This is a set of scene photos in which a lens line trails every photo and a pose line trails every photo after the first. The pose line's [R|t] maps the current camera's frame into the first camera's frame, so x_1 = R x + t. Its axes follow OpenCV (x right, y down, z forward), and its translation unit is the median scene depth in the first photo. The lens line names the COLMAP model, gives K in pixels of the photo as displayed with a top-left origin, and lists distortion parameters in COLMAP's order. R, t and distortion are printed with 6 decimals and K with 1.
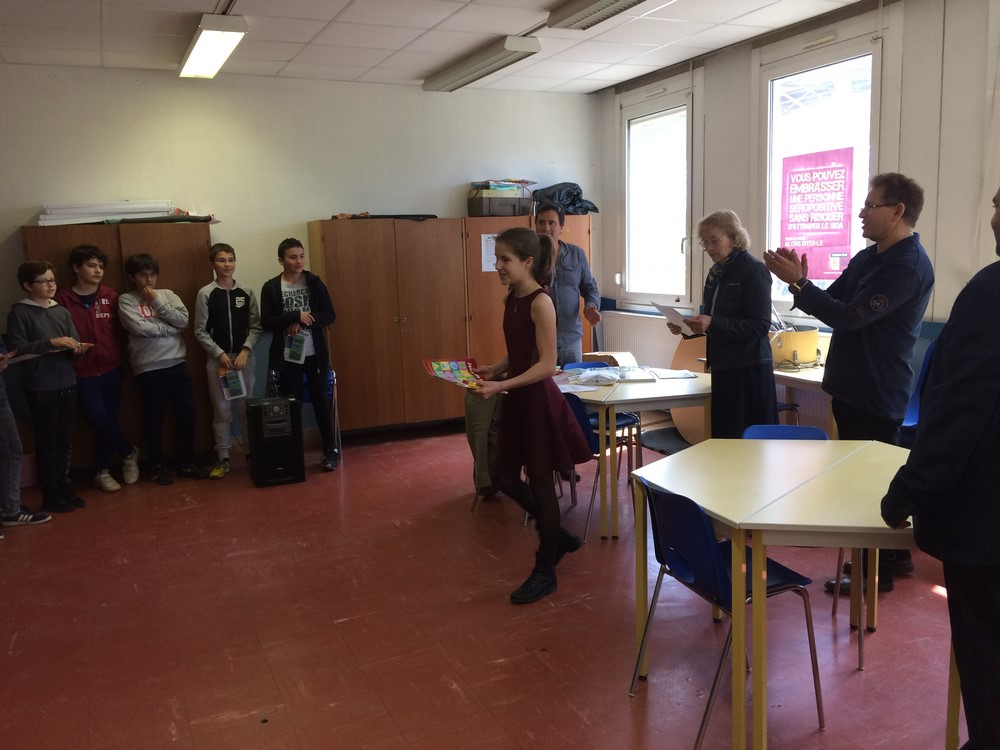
lens RADIAL K [[854.3, 0, 497.7], [0, 854.3, 369.6], [0, 0, 1]] dist [0.087694, -0.120839]
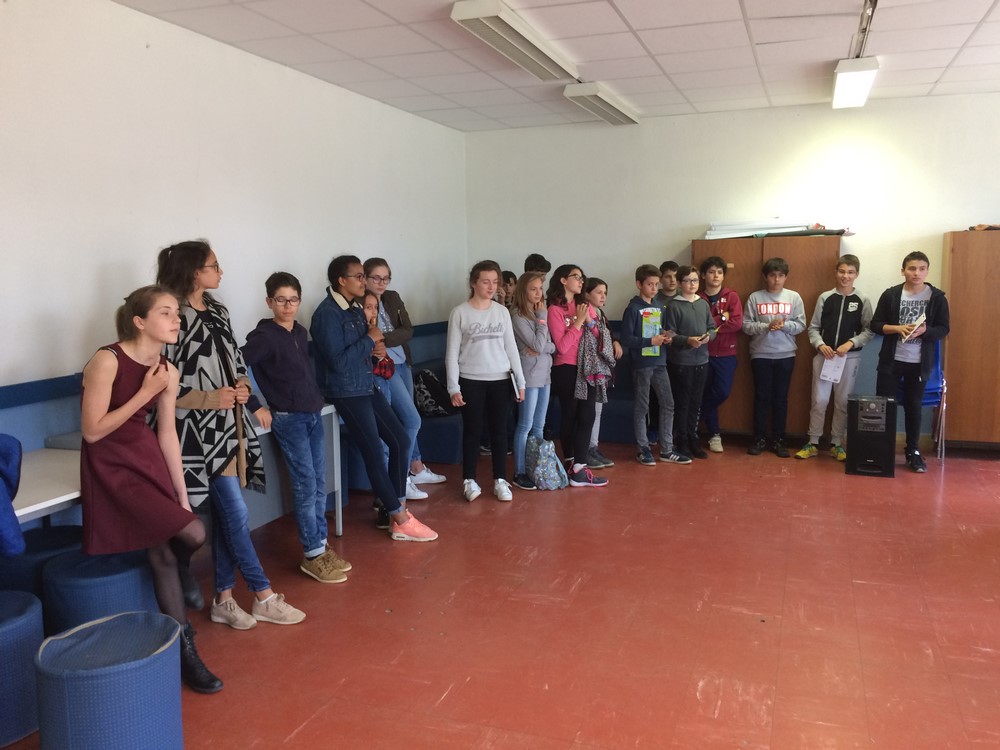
lens RADIAL K [[854.3, 0, 500.3], [0, 854.3, 369.8], [0, 0, 1]] dist [0.087694, -0.120839]
pose [[0.715388, 0.109019, -0.690170, 0.157001], [-0.112690, 0.992824, 0.040019, 0.009714], [0.689580, 0.049146, 0.722540, -0.122570]]
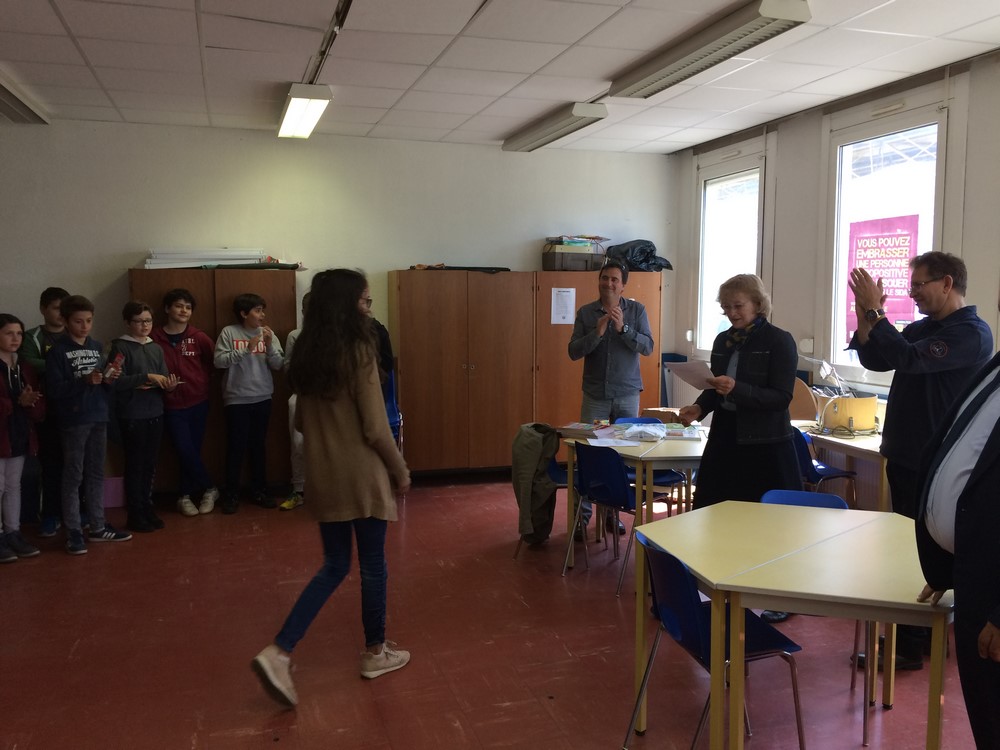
lens RADIAL K [[854.3, 0, 498.7], [0, 854.3, 369.2], [0, 0, 1]] dist [0.087694, -0.120839]
pose [[0.991531, 0.043930, -0.122211, 0.057933], [-0.050520, 0.997402, -0.051354, -0.004967], [0.119638, 0.057094, 0.991175, -0.028067]]
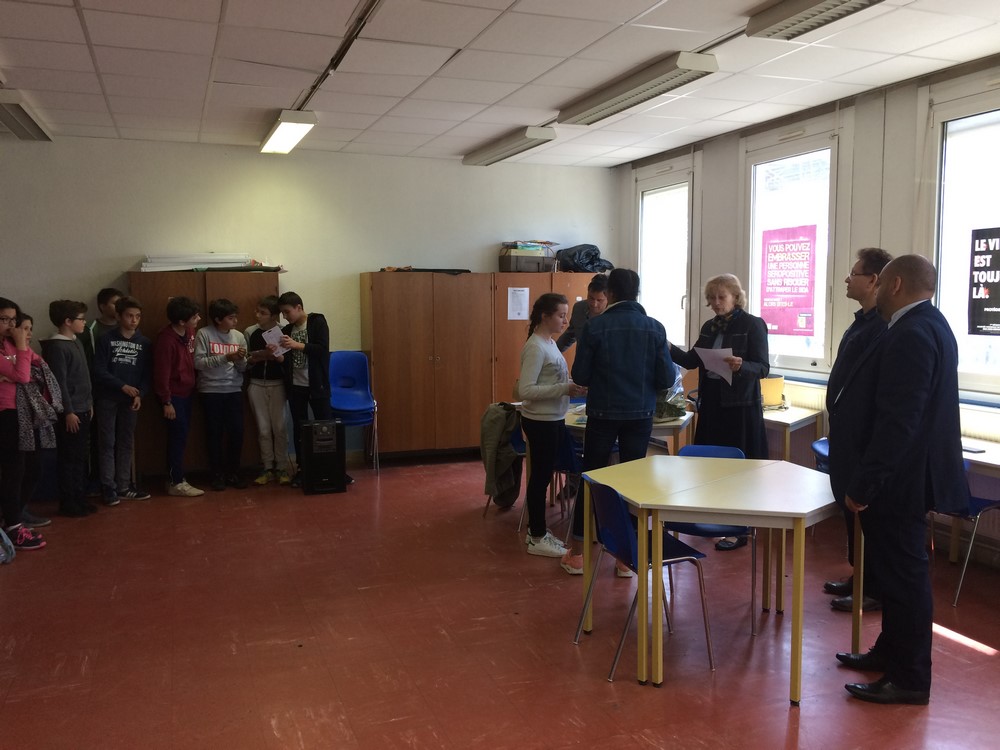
lens RADIAL K [[854.3, 0, 497.4], [0, 854.3, 369.6], [0, 0, 1]] dist [0.087694, -0.120839]
pose [[0.997251, 0.034198, -0.065733, 0.056026], [-0.037801, 0.997805, -0.054377, 0.019172], [0.063729, 0.056713, 0.996355, -0.173924]]
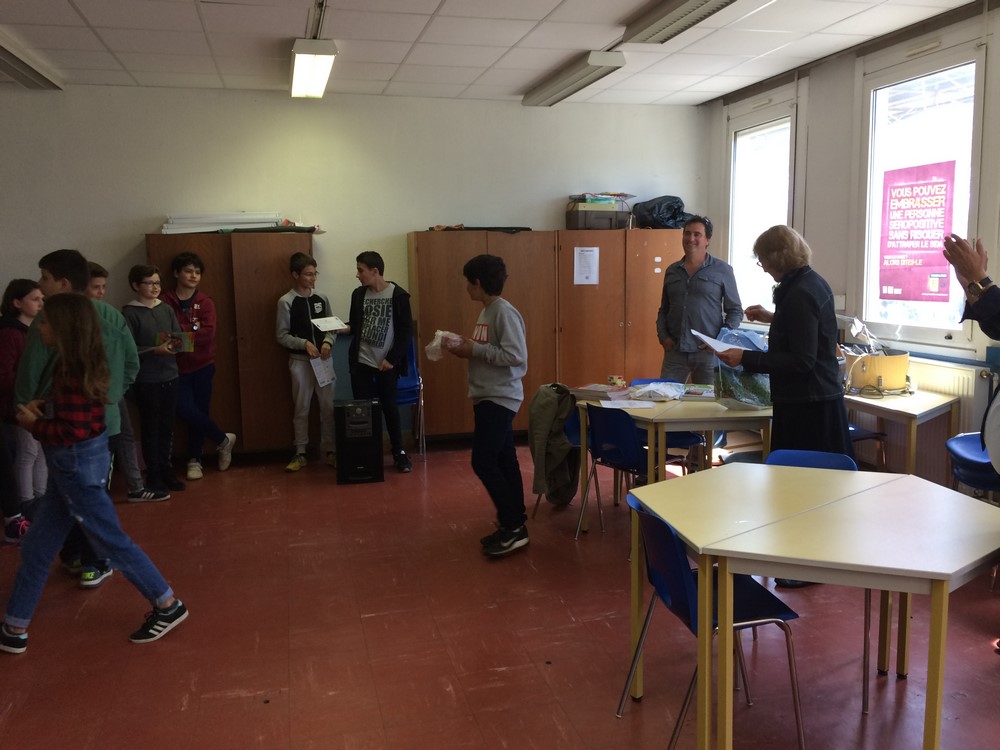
lens RADIAL K [[854.3, 0, 497.1], [0, 854.3, 368.9], [0, 0, 1]] dist [0.087694, -0.120839]
pose [[0.983385, 0.040677, -0.176916, 0.091657], [-0.043006, 0.999031, -0.009349, -0.002570], [0.176364, 0.016802, 0.984182, -0.002302]]
